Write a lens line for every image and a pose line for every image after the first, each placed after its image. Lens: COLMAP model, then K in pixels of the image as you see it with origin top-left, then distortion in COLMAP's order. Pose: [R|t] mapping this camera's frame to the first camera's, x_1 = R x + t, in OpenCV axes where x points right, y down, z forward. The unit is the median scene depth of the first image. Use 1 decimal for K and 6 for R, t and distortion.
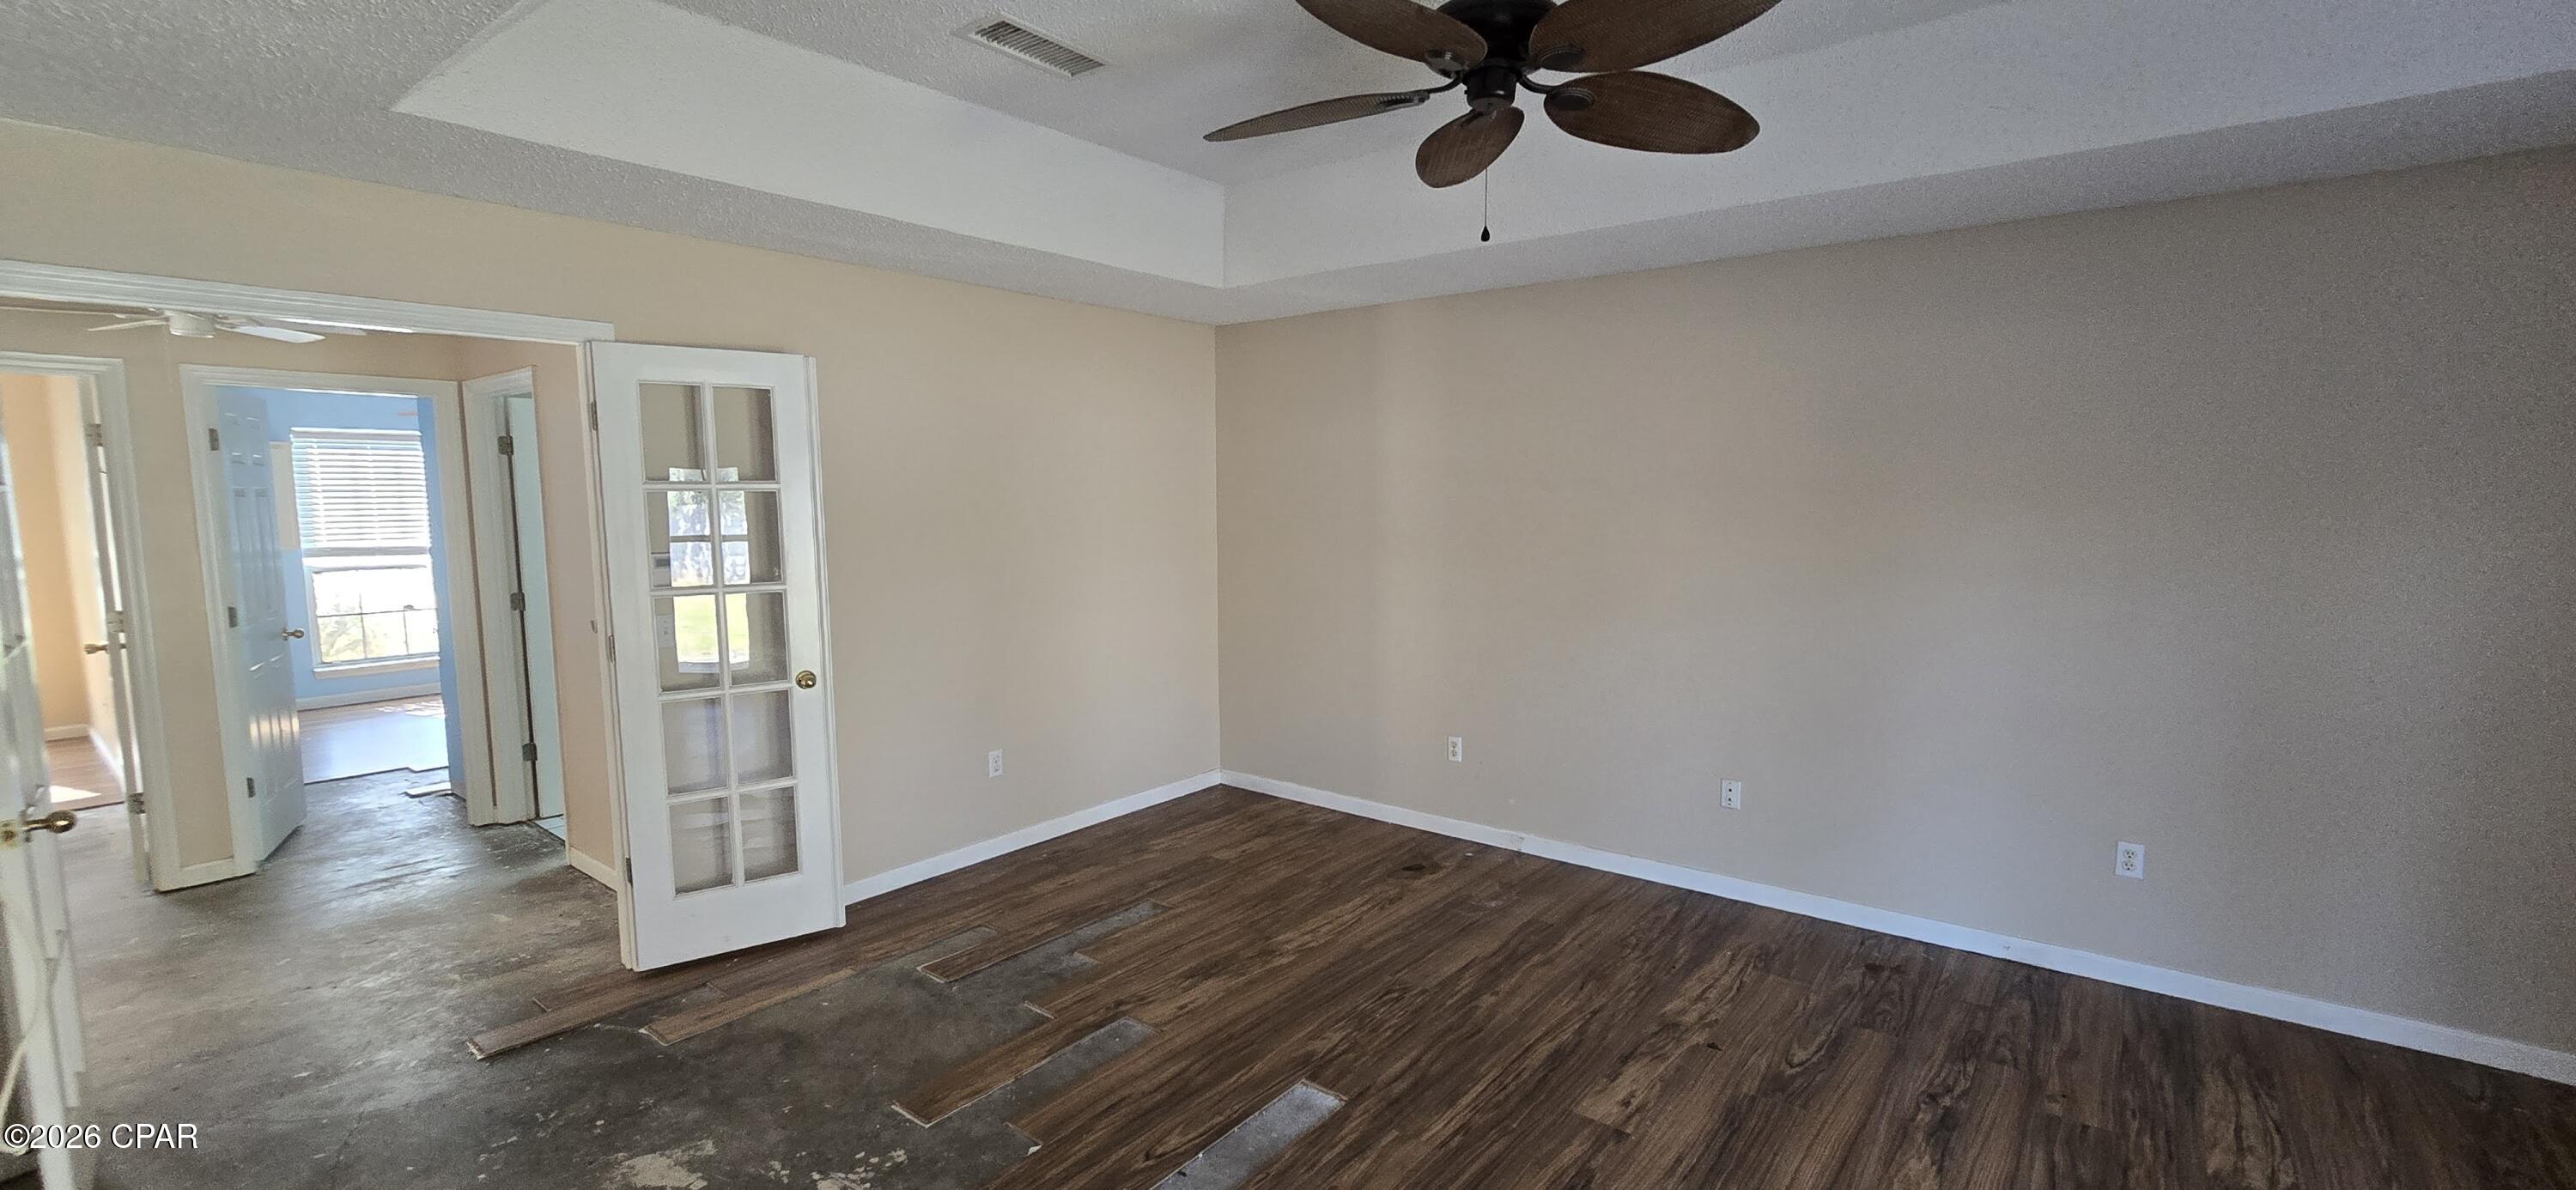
lens RADIAL K [[1074.8, 0, 1314.6], [0, 1074.8, 615.7], [0, 0, 1]] dist [0.003883, 0.000089]
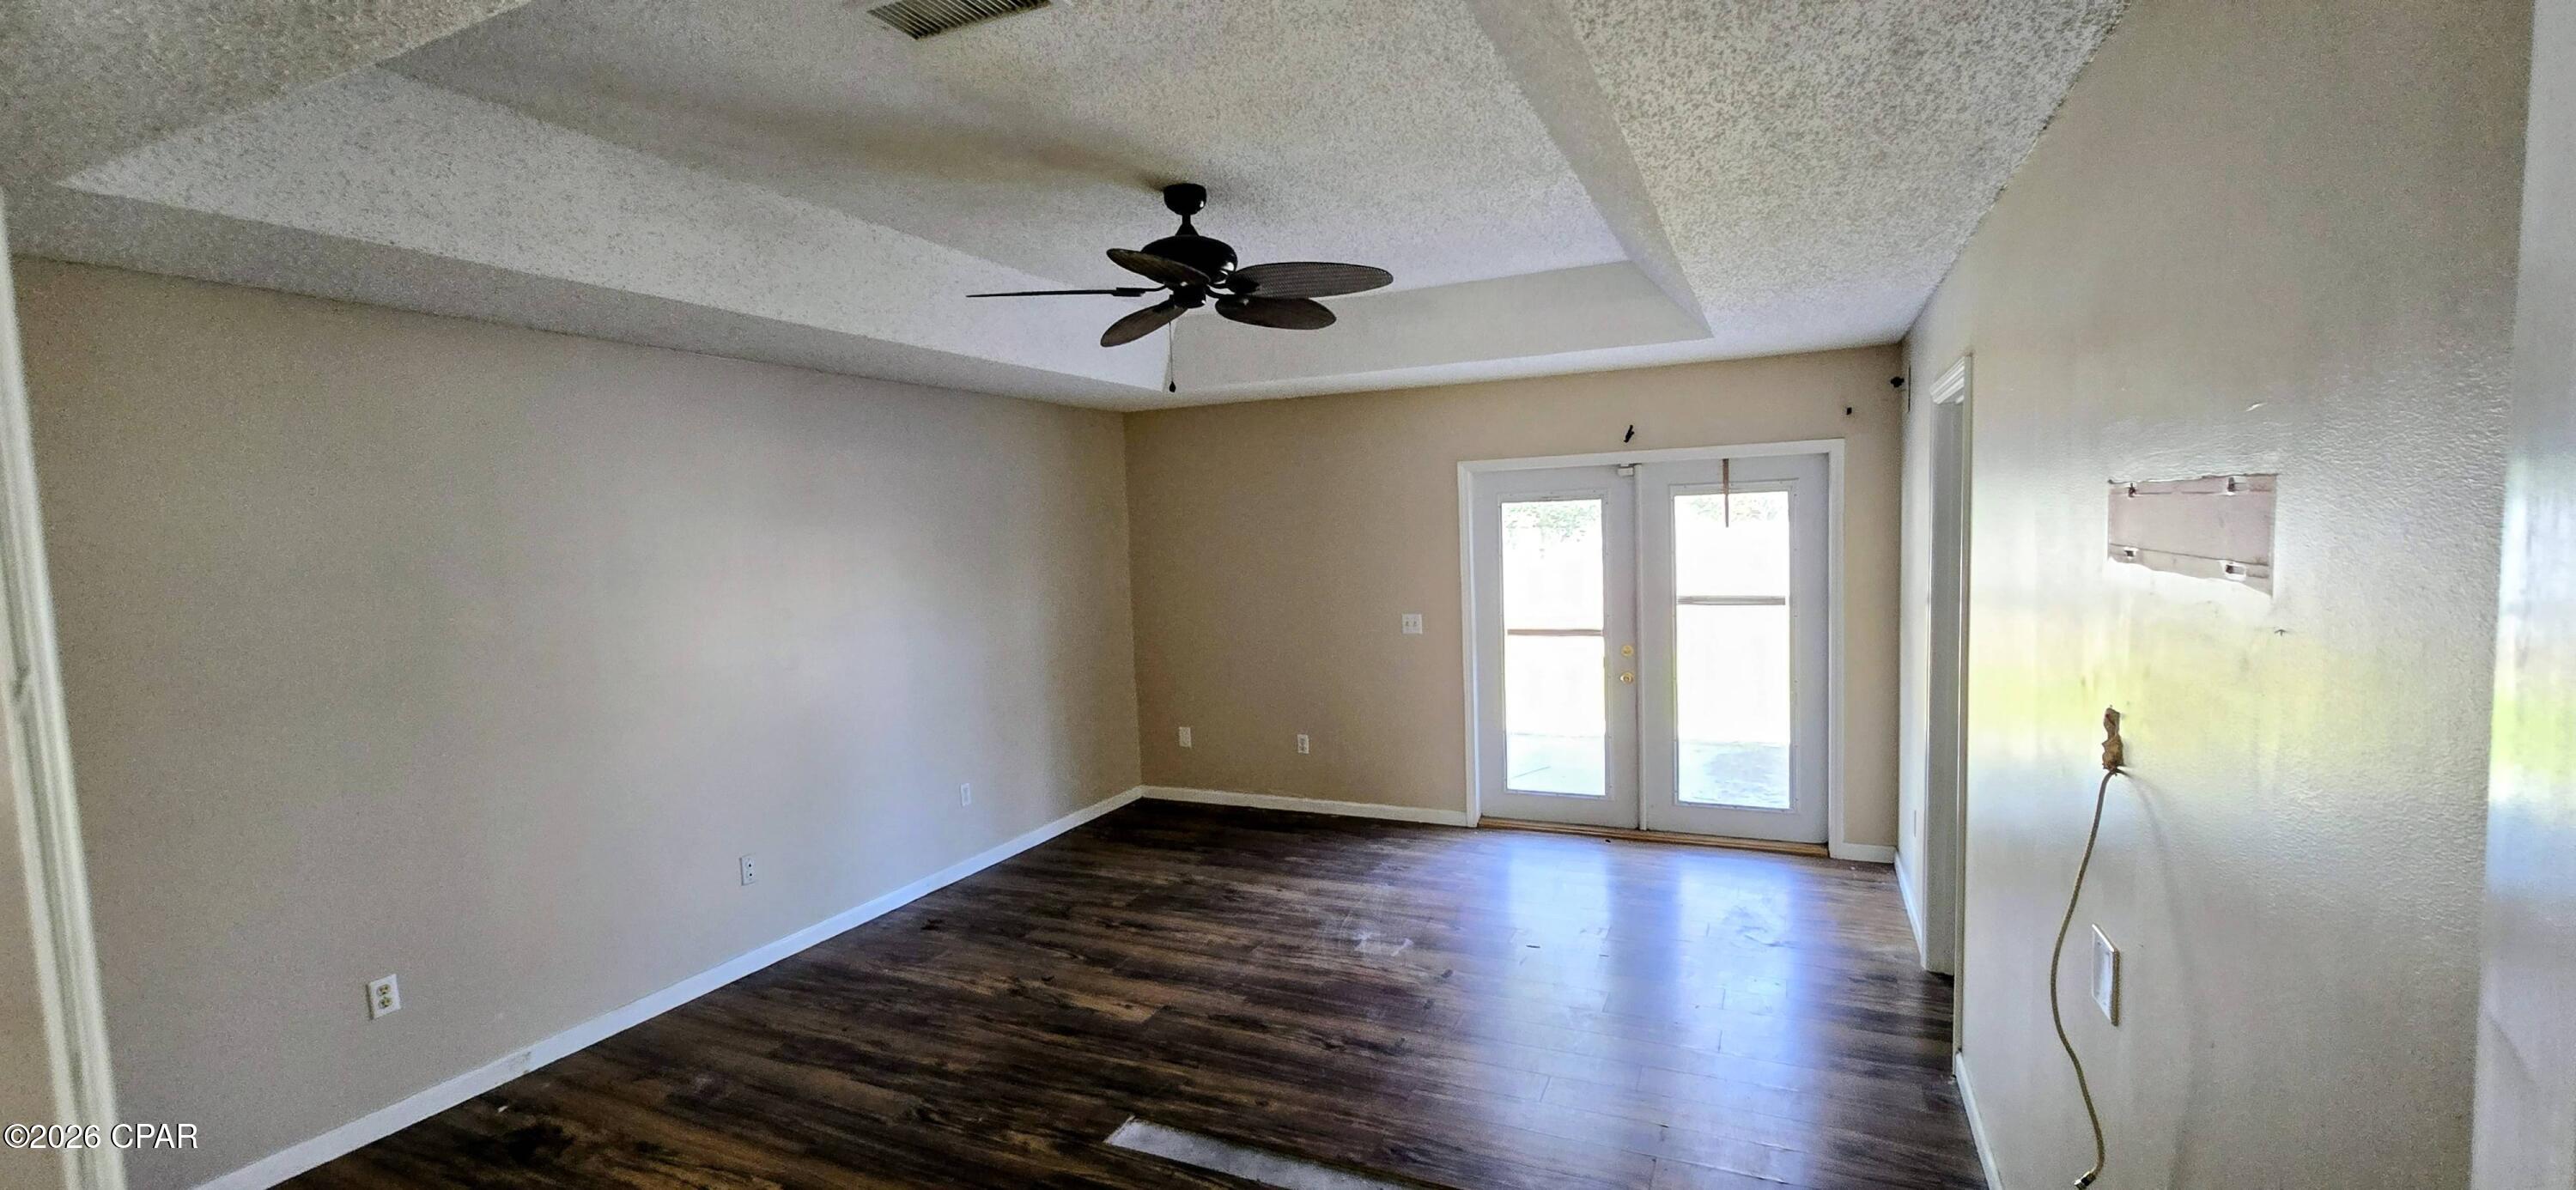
lens RADIAL K [[1074.8, 0, 1314.6], [0, 1074.8, 615.7], [0, 0, 1]] dist [0.003883, 0.000089]
pose [[-0.240573, -0.069993, 0.968104, -0.888370], [0.145988, 0.983441, 0.107380, -0.127416], [-0.959590, 0.167164, -0.226371, 0.830017]]
